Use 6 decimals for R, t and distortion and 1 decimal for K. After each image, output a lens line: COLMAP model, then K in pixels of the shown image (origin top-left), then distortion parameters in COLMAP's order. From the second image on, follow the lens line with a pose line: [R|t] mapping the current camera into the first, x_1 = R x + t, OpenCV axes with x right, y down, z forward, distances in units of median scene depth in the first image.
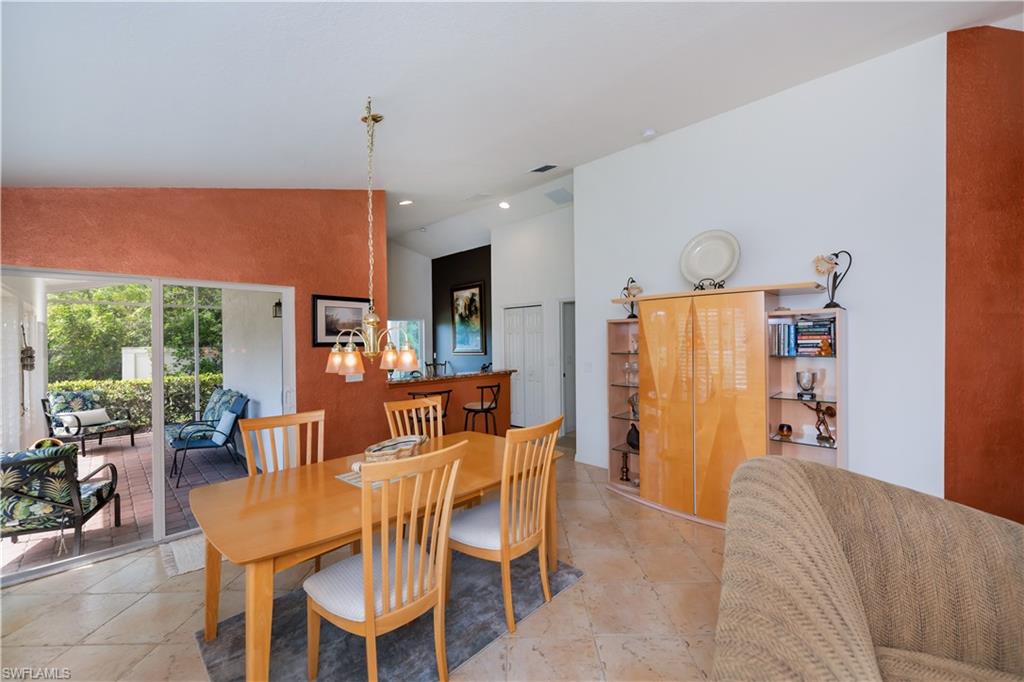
lens RADIAL K [[411.2, 0, 519.6], [0, 411.2, 347.9], [0, 0, 1]] dist [-0.004403, -0.003014]
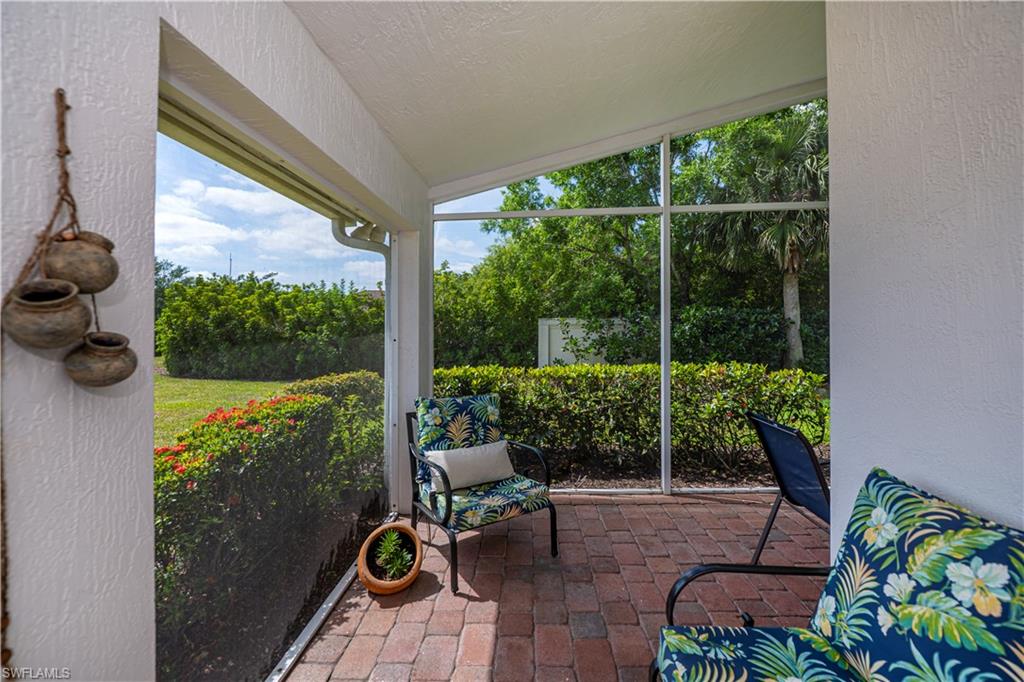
lens RADIAL K [[411.2, 0, 475.6], [0, 411.2, 347.3], [0, 0, 1]] dist [-0.004403, -0.003014]
pose [[0.602600, 0.046779, -0.796671, -0.302129], [-0.002077, 0.998369, 0.057051, 0.010180], [0.798040, -0.032724, 0.601715, 0.311614]]
